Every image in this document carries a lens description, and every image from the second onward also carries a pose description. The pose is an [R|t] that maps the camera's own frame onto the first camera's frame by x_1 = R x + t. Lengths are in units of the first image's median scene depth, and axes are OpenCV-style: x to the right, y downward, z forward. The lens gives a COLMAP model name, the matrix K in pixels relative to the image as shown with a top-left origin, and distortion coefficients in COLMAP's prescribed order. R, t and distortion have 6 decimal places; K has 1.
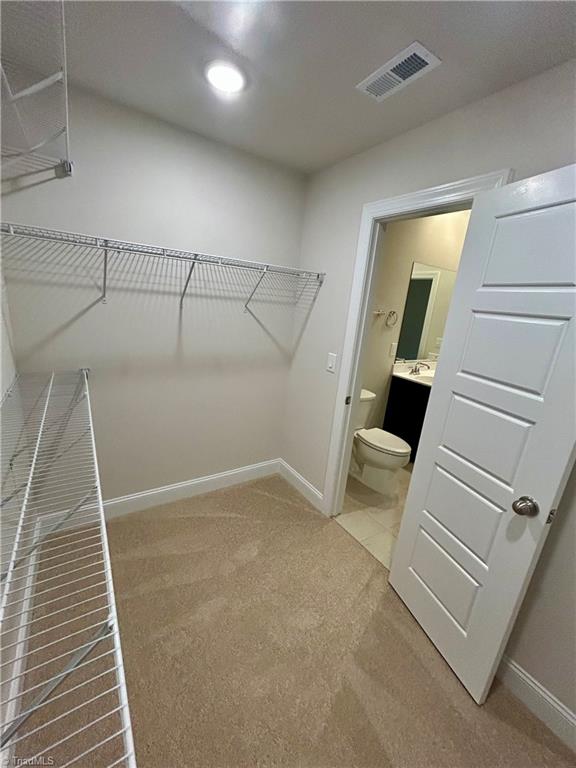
lens RADIAL K [[334.8, 0, 288.0], [0, 334.8, 384.0], [0, 0, 1]] dist [-0.004495, -0.000476]
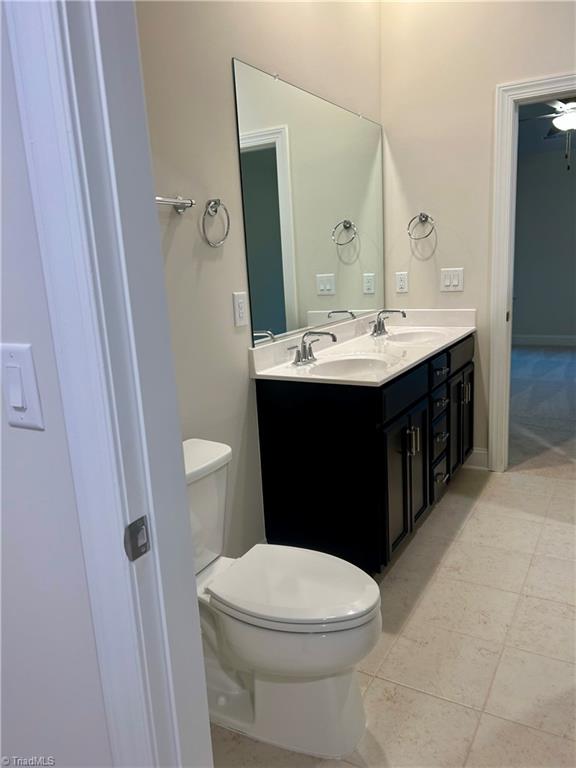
lens RADIAL K [[591.1, 0, 288.0], [0, 591.1, 384.0], [0, 0, 1]] dist [0.052353, 0.002073]
pose [[0.890485, -0.235671, 0.389224, 0.098980], [0.253256, 0.967379, 0.006328, -0.017005], [-0.378018, 0.092939, 0.921121, 0.427349]]
